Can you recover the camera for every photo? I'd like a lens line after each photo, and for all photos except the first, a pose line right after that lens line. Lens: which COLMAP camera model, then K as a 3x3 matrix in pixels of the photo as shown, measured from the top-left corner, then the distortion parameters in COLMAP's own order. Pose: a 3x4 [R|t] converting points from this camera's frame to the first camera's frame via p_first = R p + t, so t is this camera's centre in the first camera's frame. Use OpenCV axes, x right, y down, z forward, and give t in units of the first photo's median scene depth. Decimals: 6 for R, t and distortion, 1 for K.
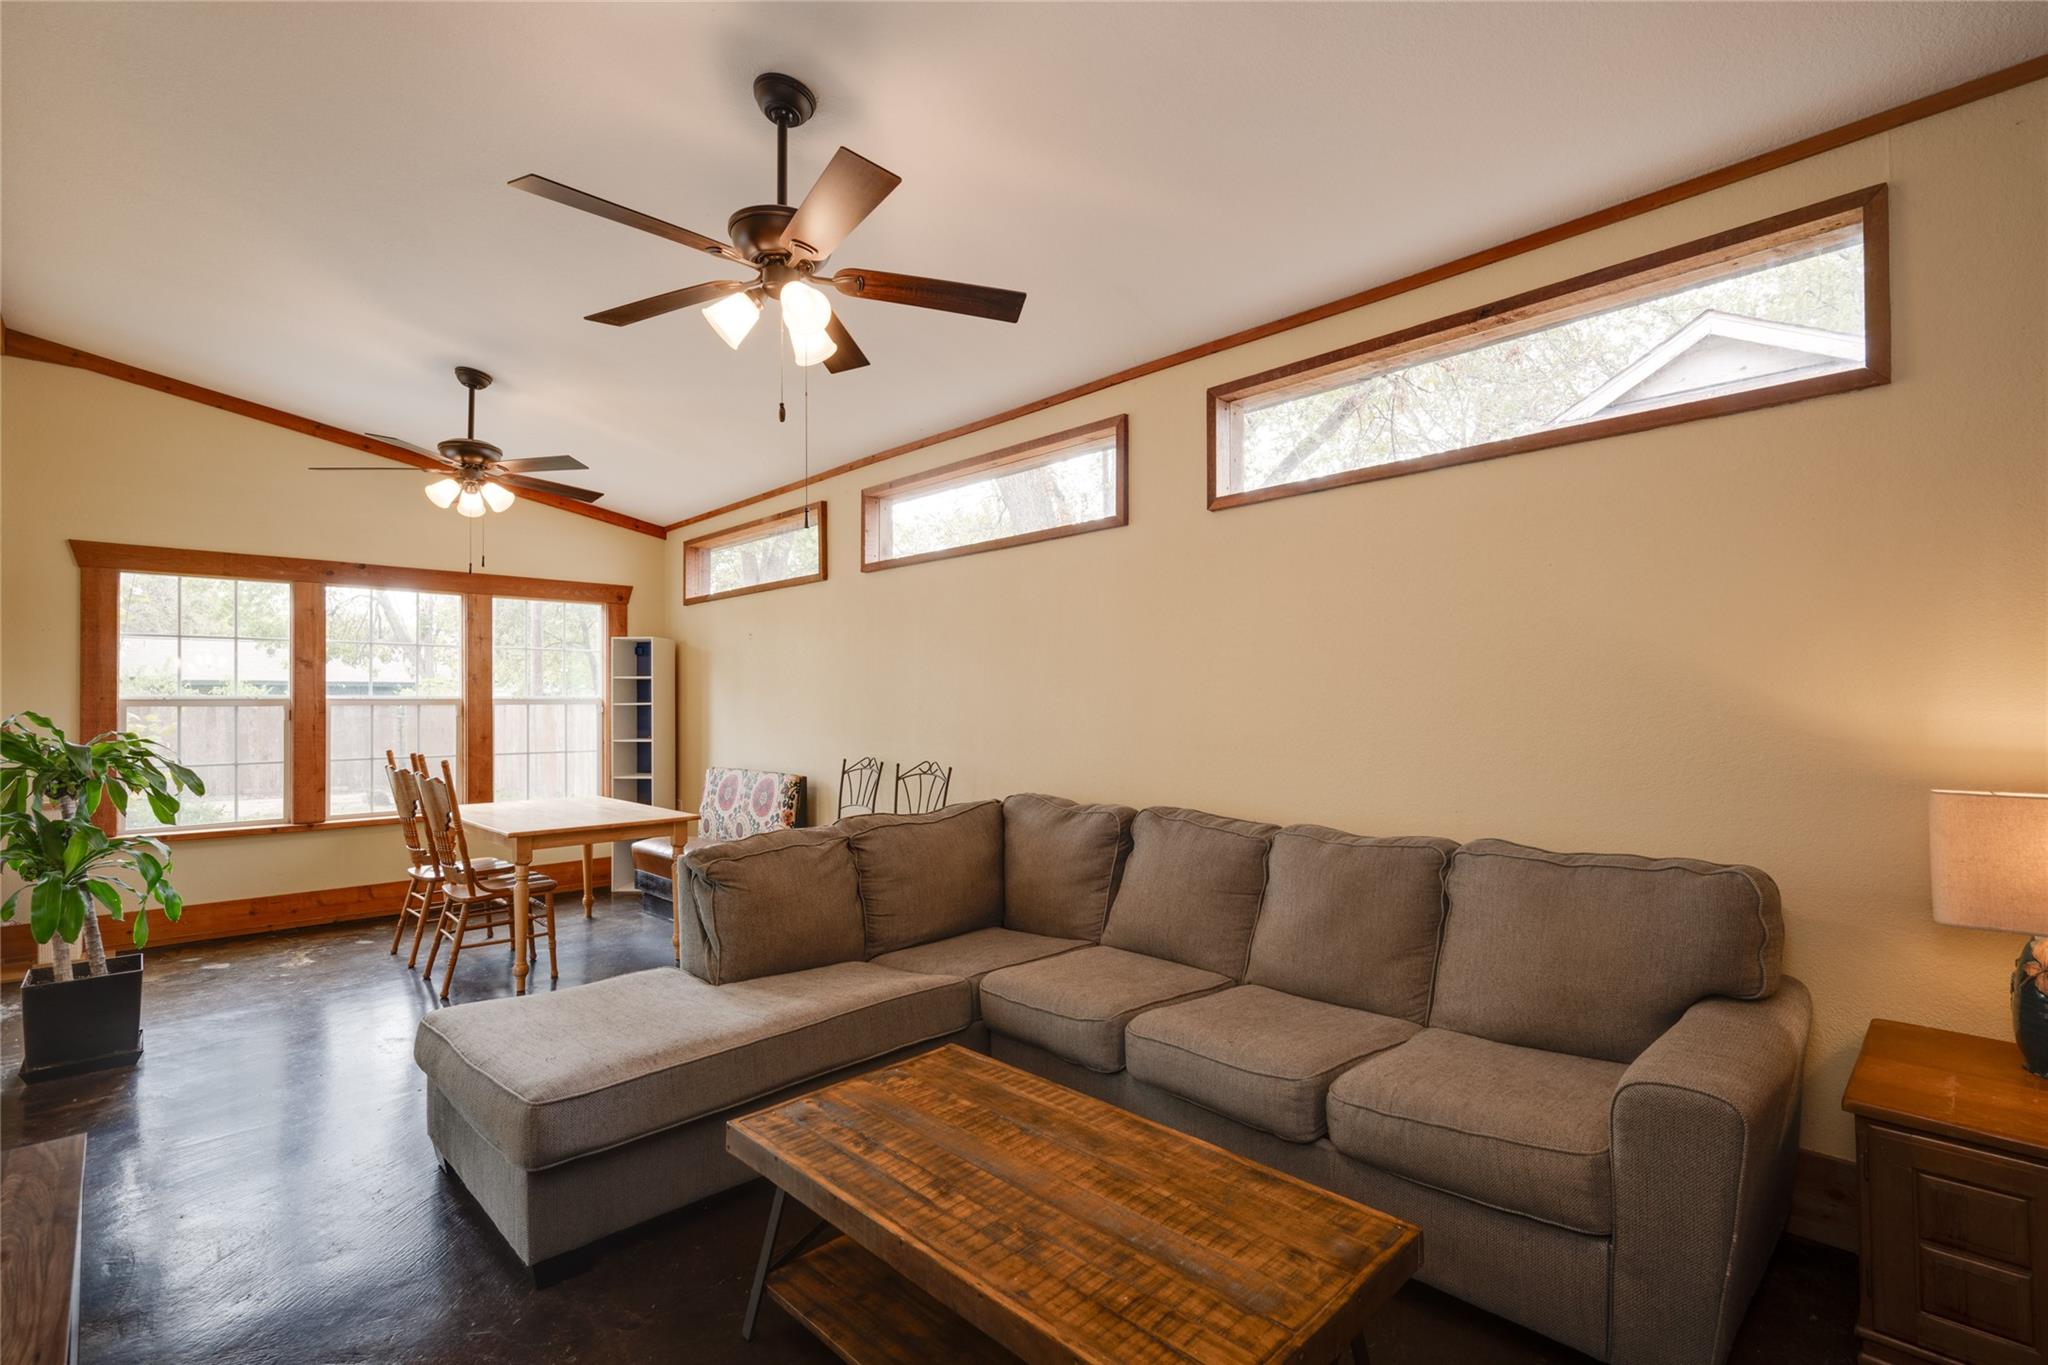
lens RADIAL K [[930.9, 0, 1036.5], [0, 930.9, 692.6], [0, 0, 1]] dist [0.003365, -0.001776]
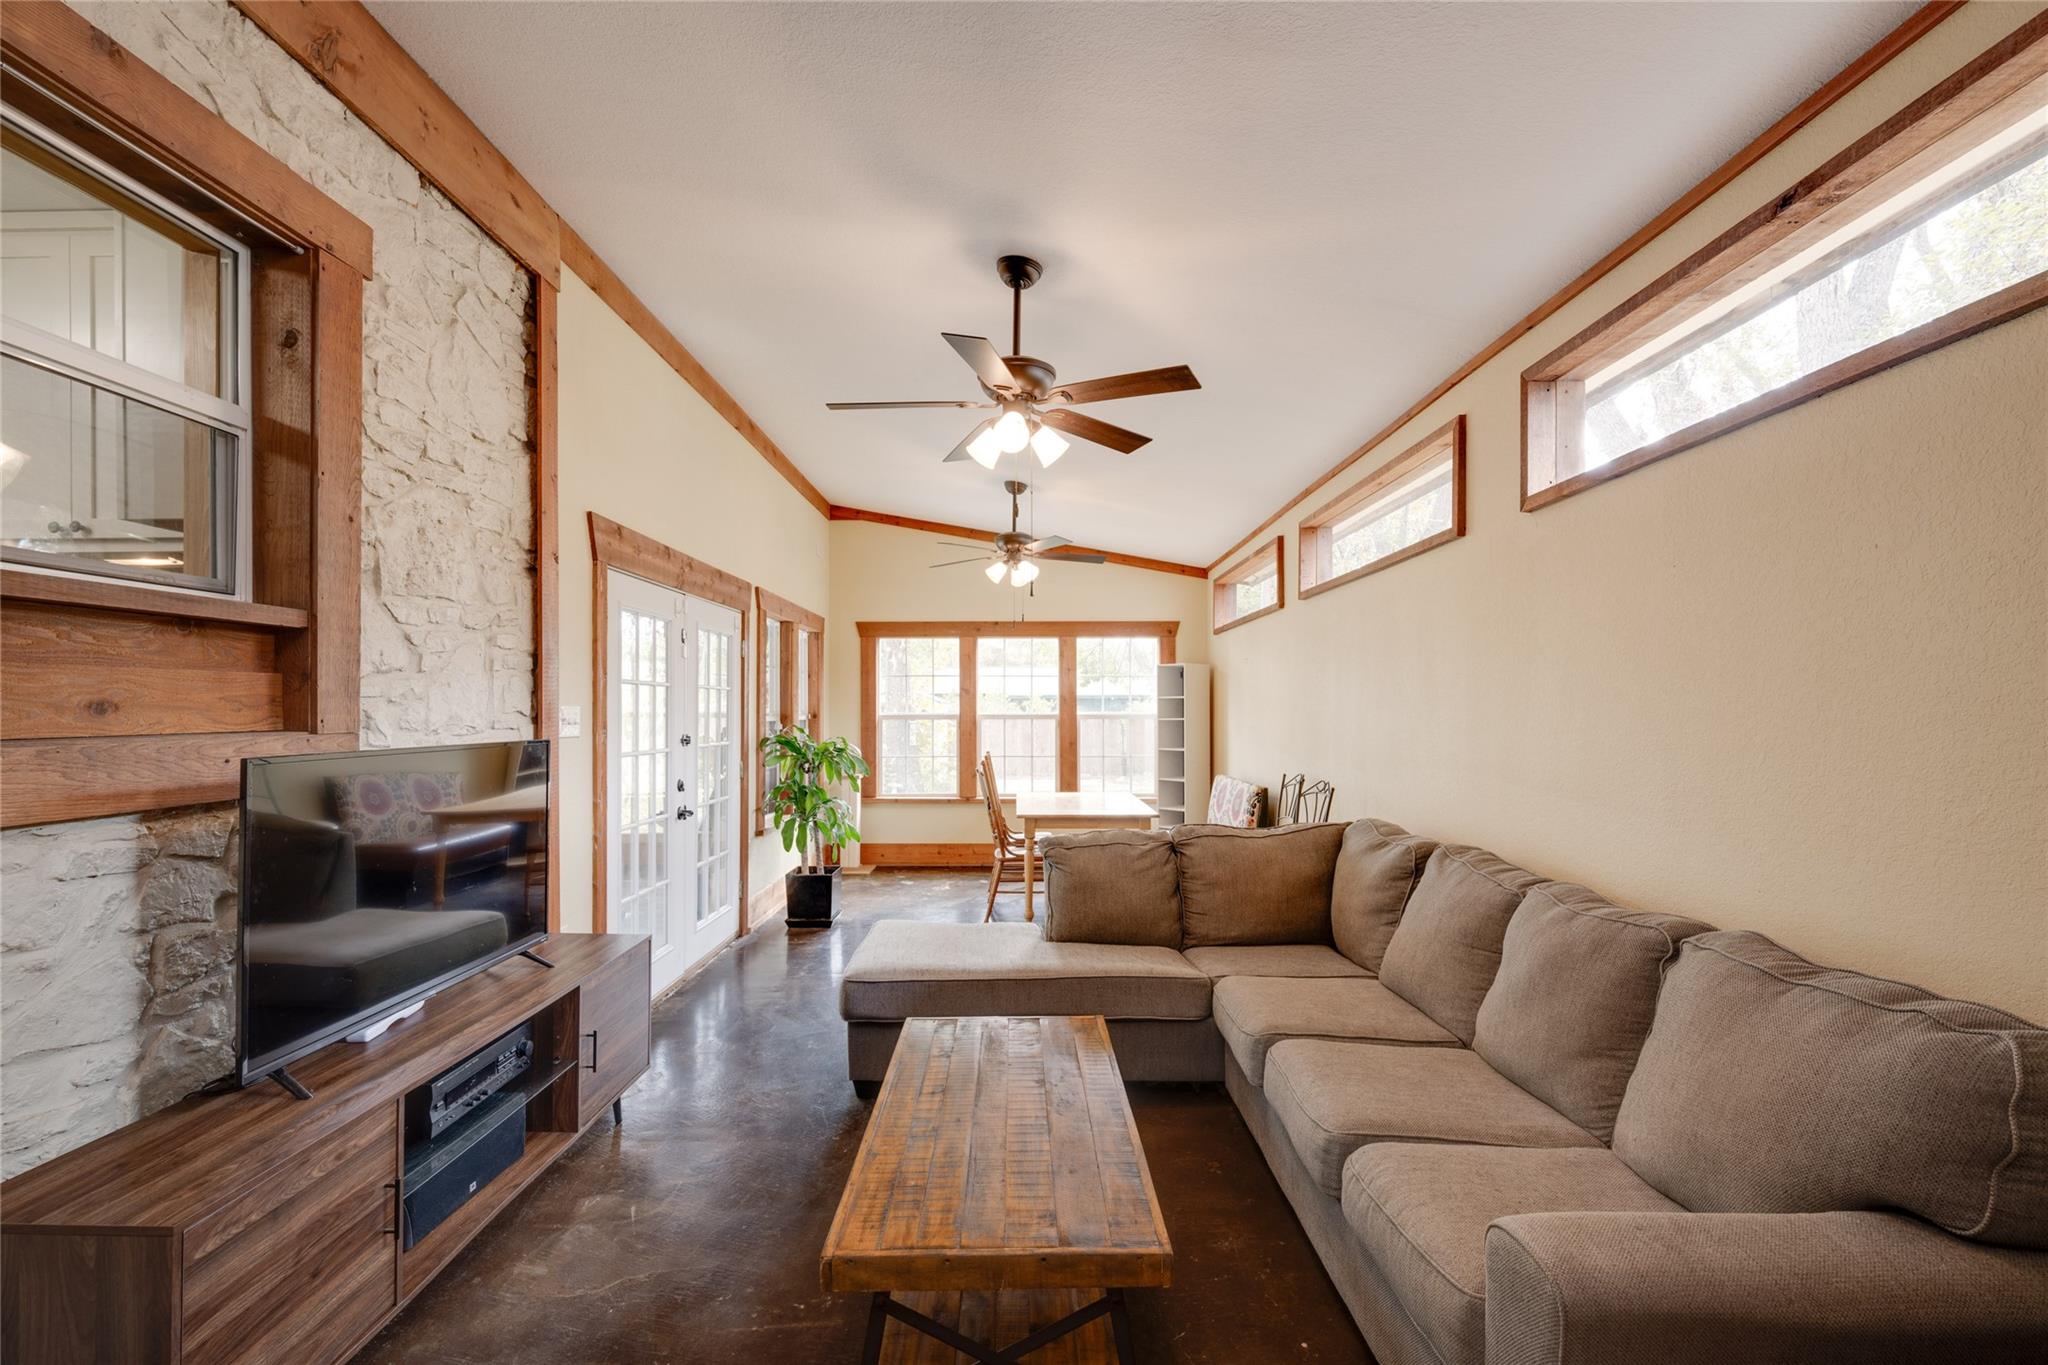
lens RADIAL K [[880.6, 0, 1014.2], [0, 880.6, 710.0], [0, 0, 1]] dist [0.004181, 0.000021]
pose [[0.711315, 0.002049, -0.702870, 0.284421], [0.005921, 0.999943, 0.008907, -0.013761], [0.702848, -0.010498, 0.711262, 0.049988]]
